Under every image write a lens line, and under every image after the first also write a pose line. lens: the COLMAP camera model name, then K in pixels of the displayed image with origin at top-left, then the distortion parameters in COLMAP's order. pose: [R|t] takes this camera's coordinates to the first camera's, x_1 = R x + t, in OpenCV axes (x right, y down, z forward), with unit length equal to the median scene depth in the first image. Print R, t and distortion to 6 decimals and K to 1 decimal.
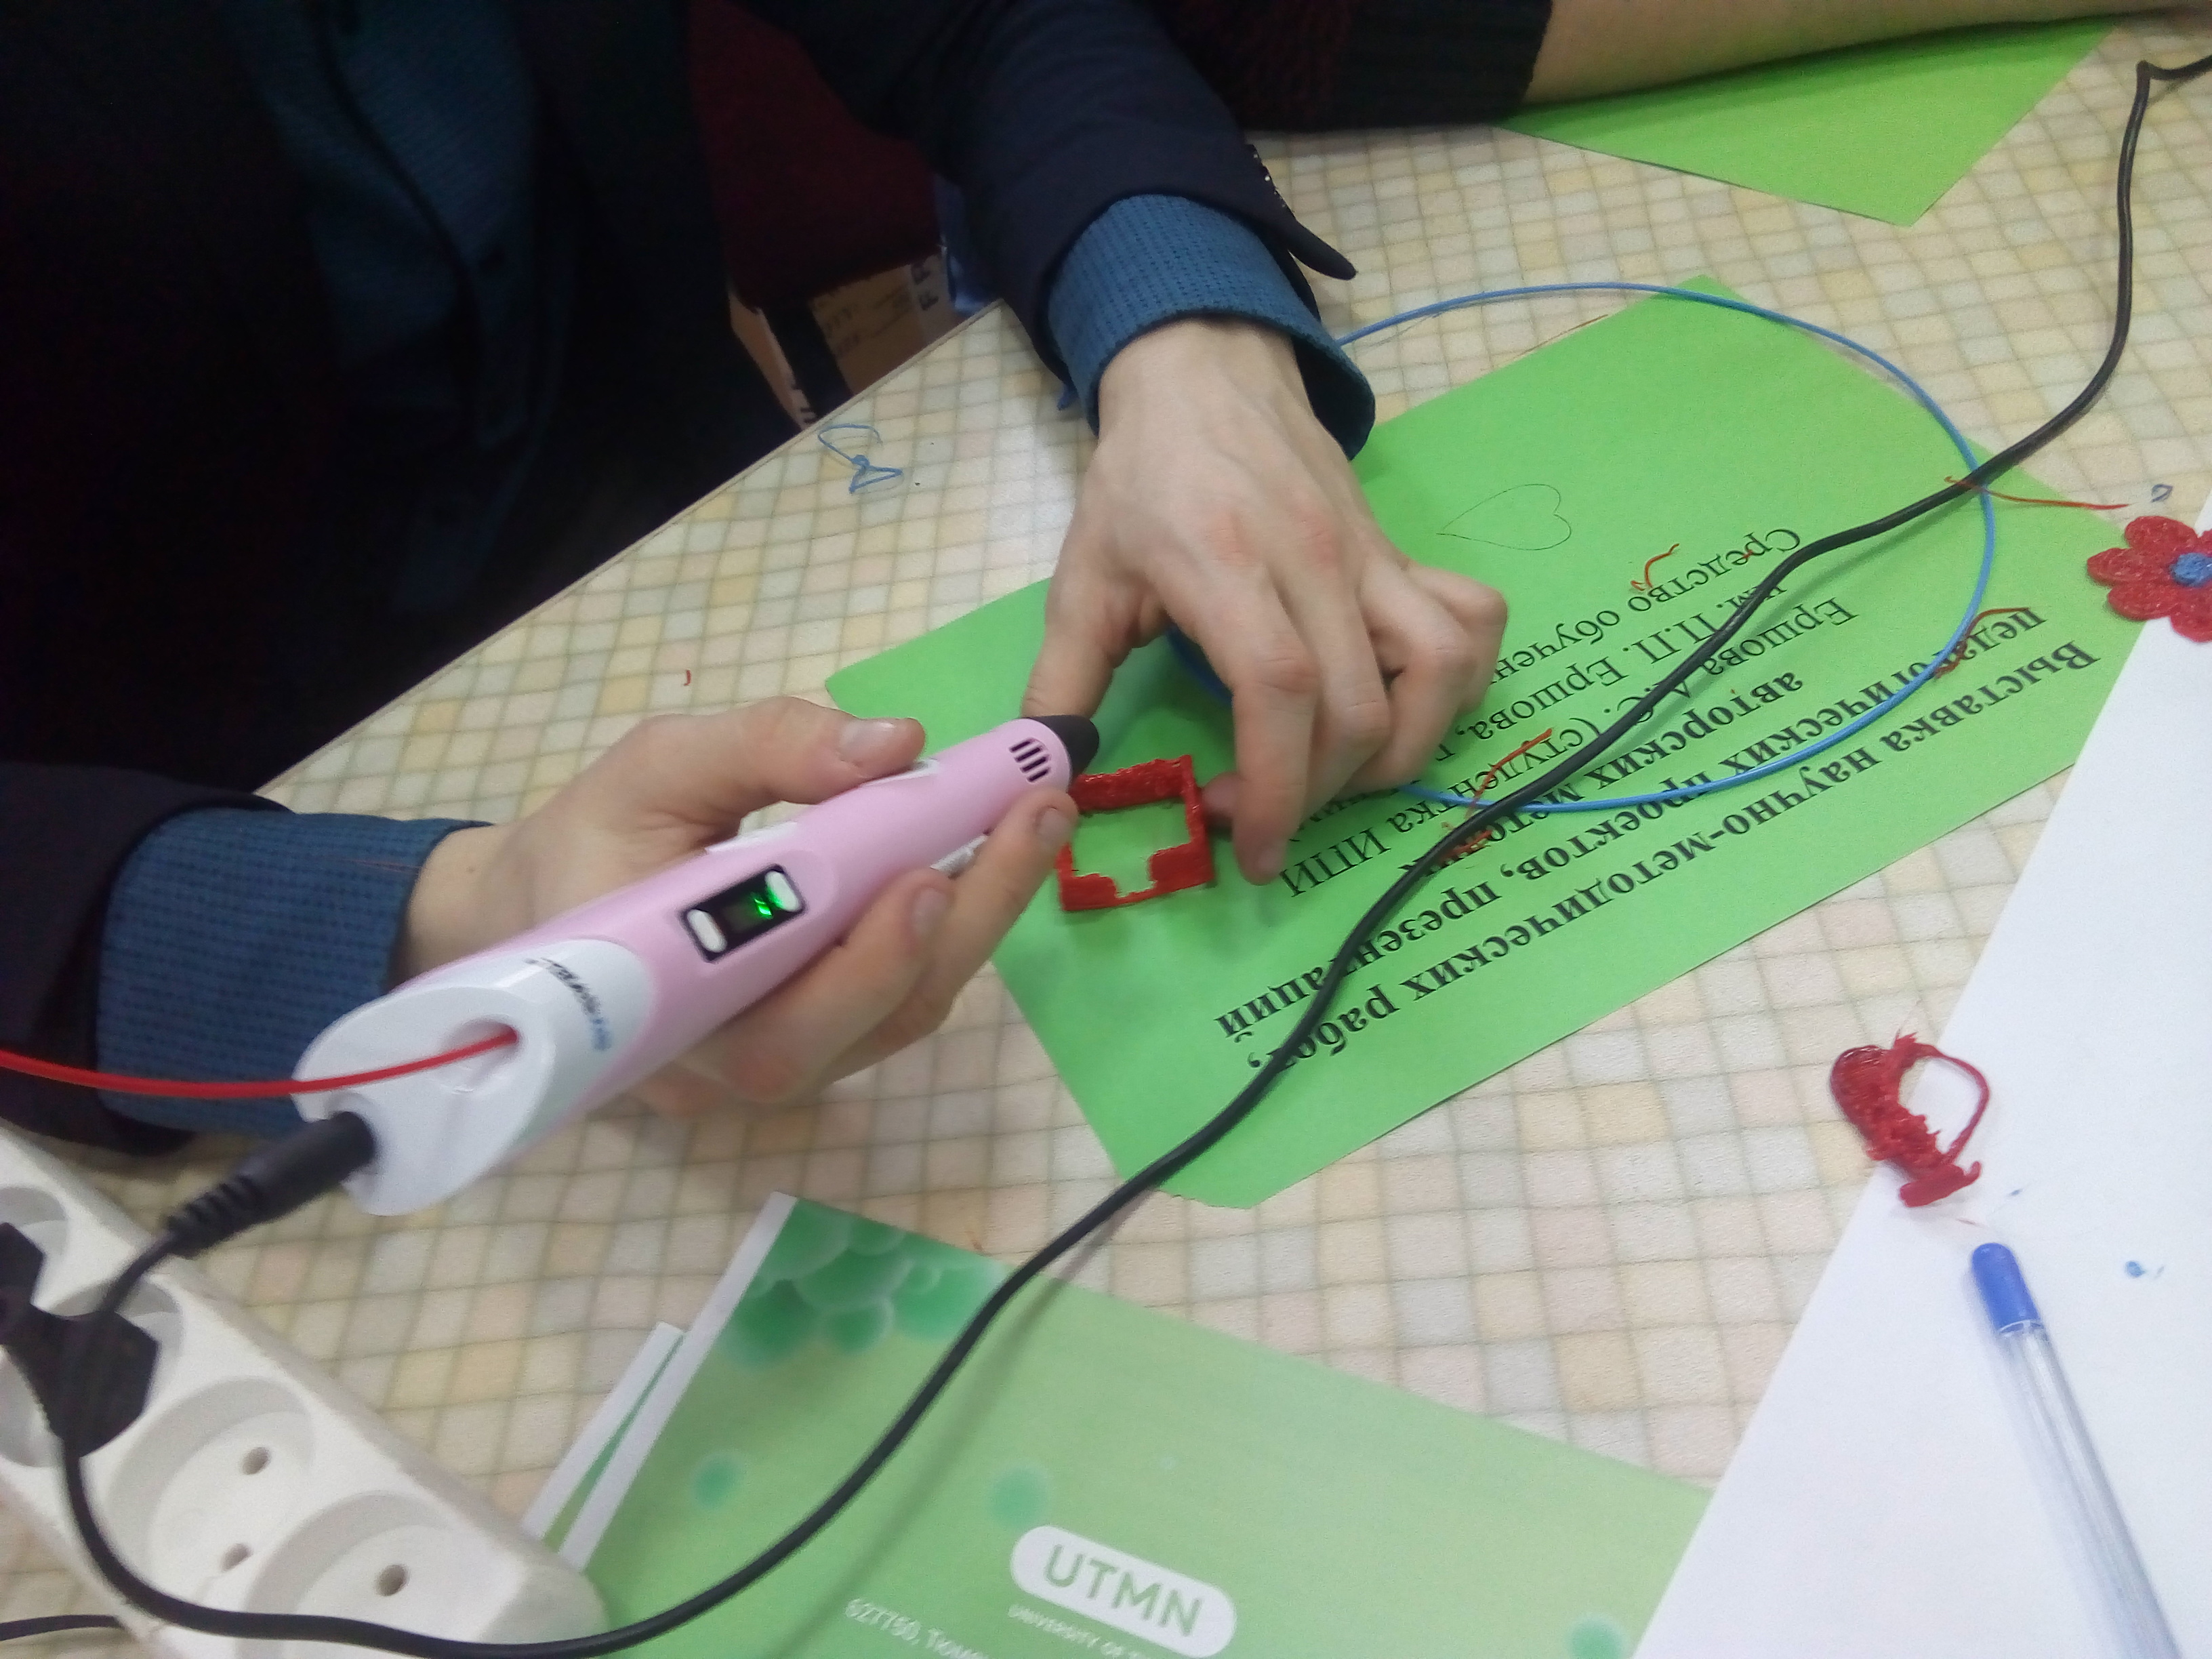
lens RADIAL K [[1801.8, 0, 1159.8], [0, 1801.8, 815.7], [0, 0, 1]] dist [0.060985, -0.078816]
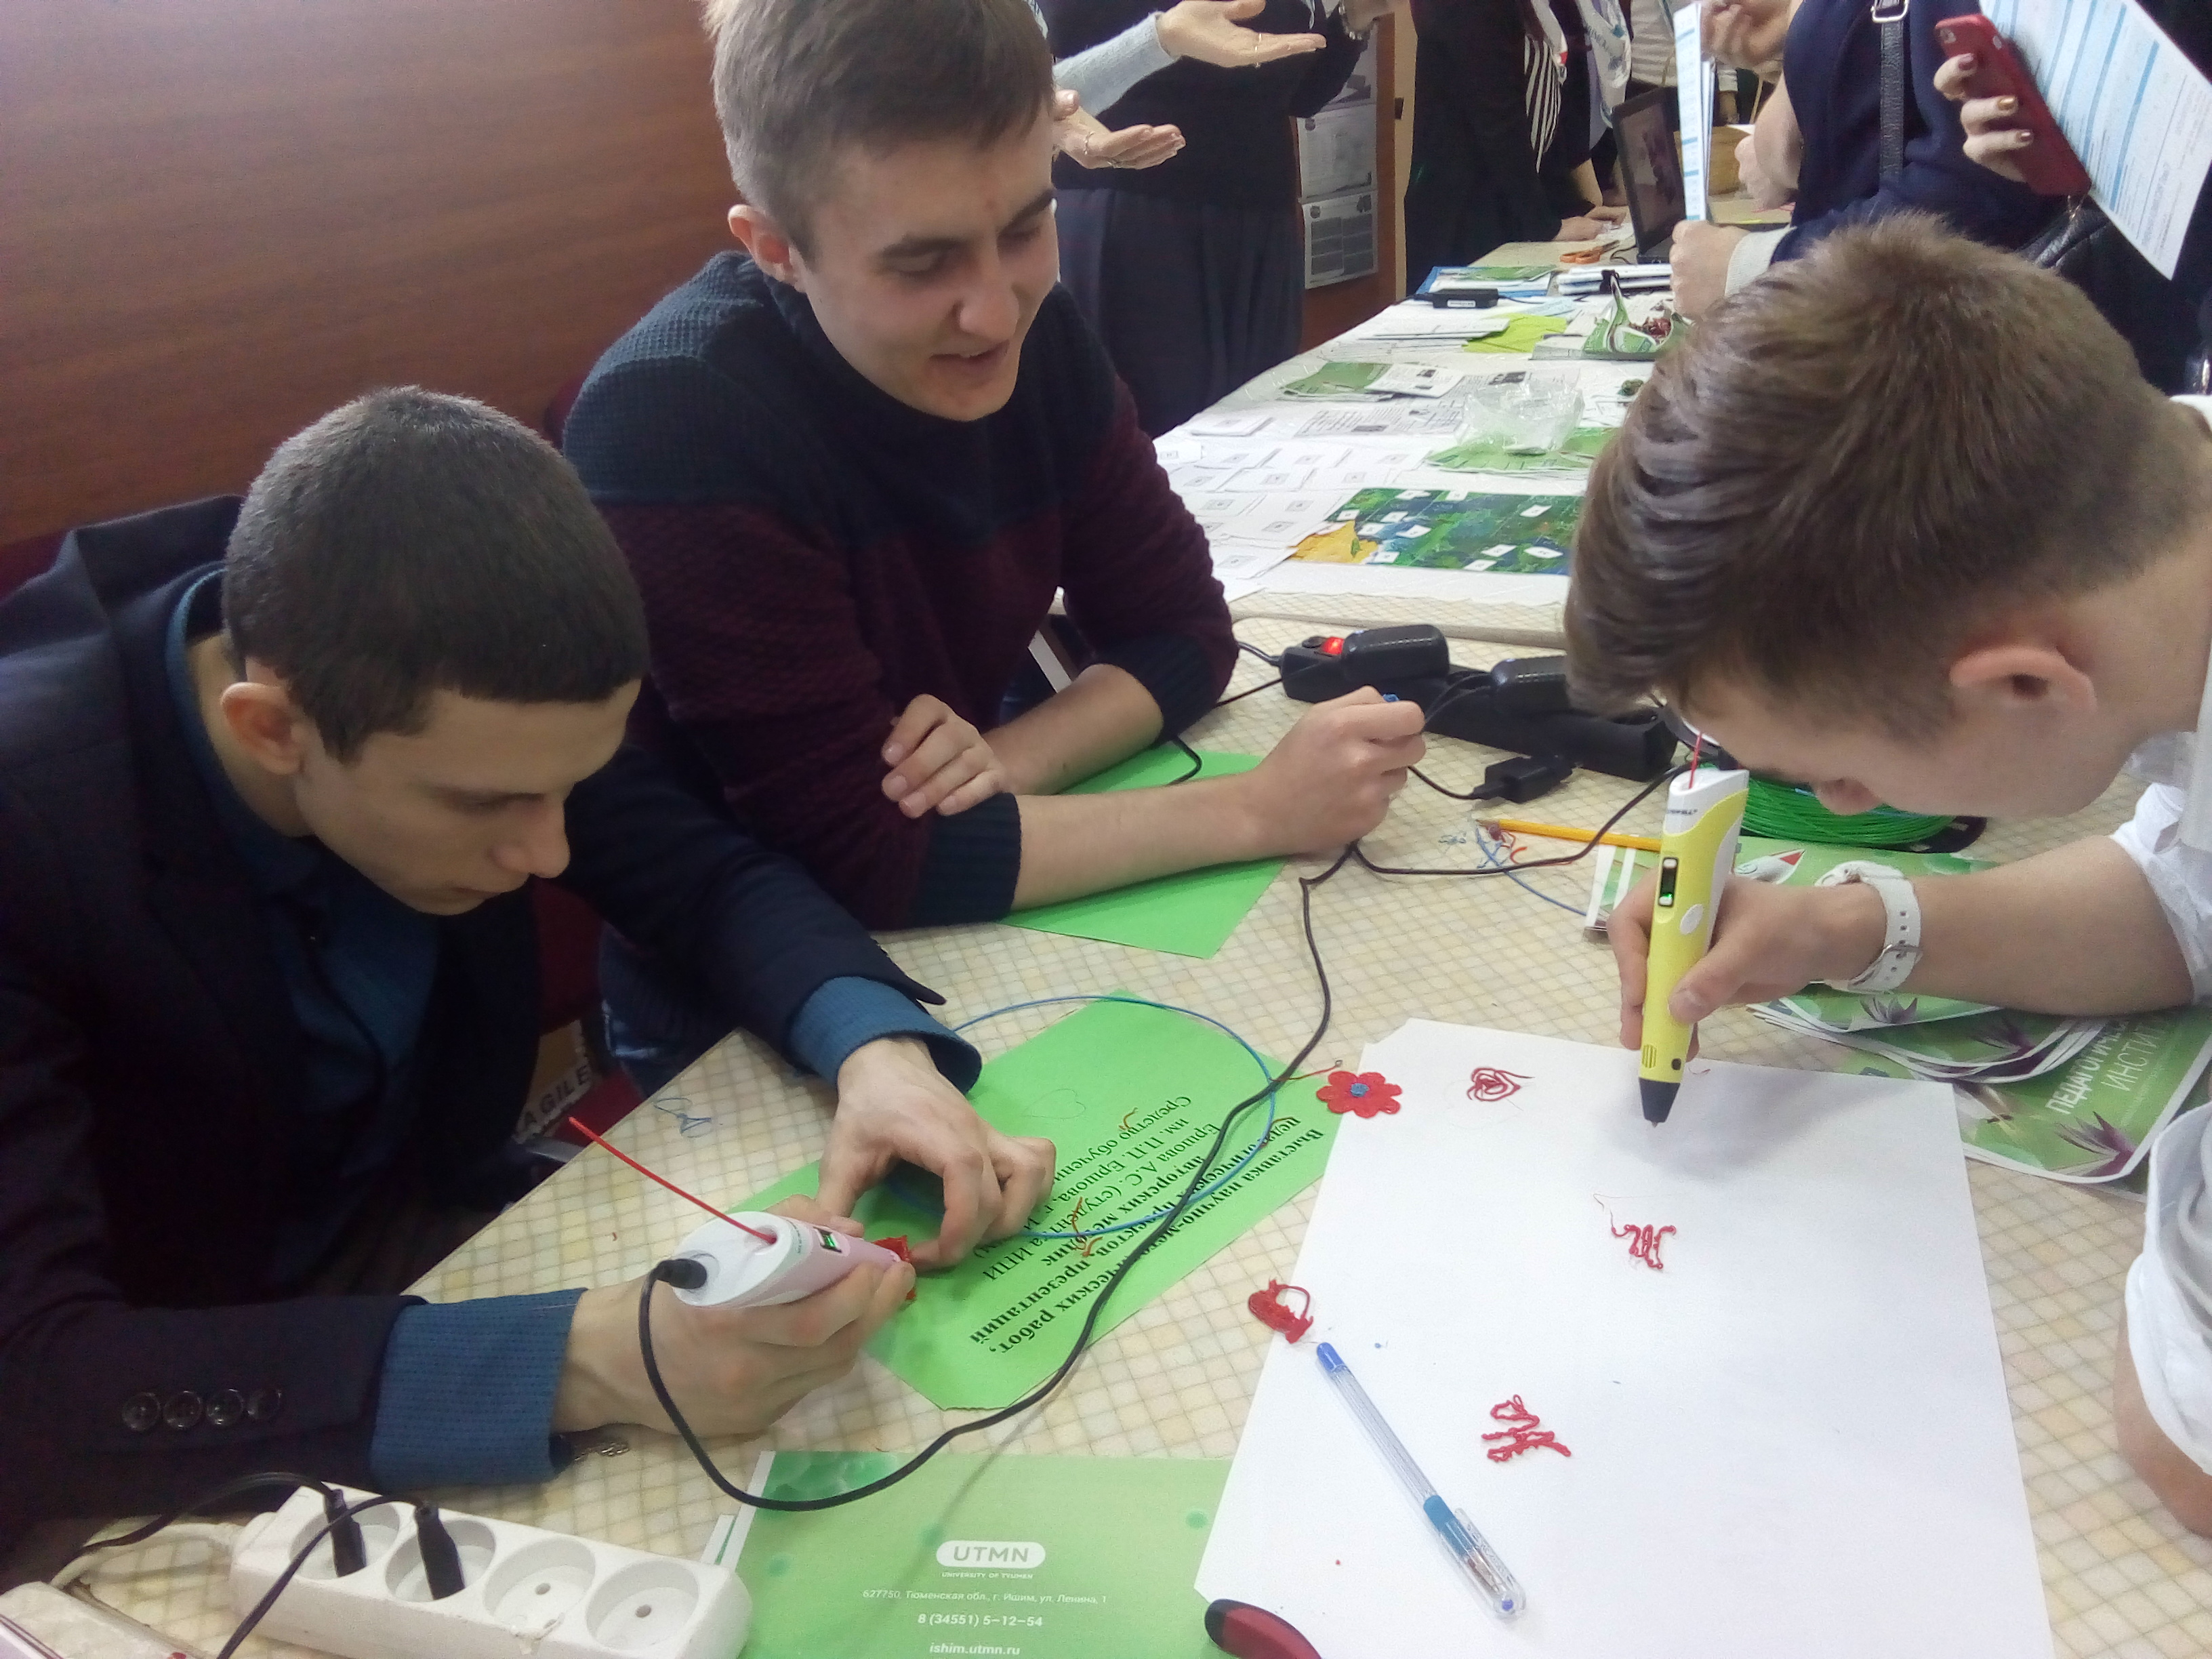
lens RADIAL K [[1755.5, 0, 1106.0], [0, 1755.5, 829.5], [0, 0, 1]] dist [-0.131408, 0.000683]
pose [[0.948299, -0.036244, 0.315301, -0.347738], [0.158428, 0.914889, -0.371321, 0.281146], [-0.275007, 0.402075, 0.873331, -0.821480]]
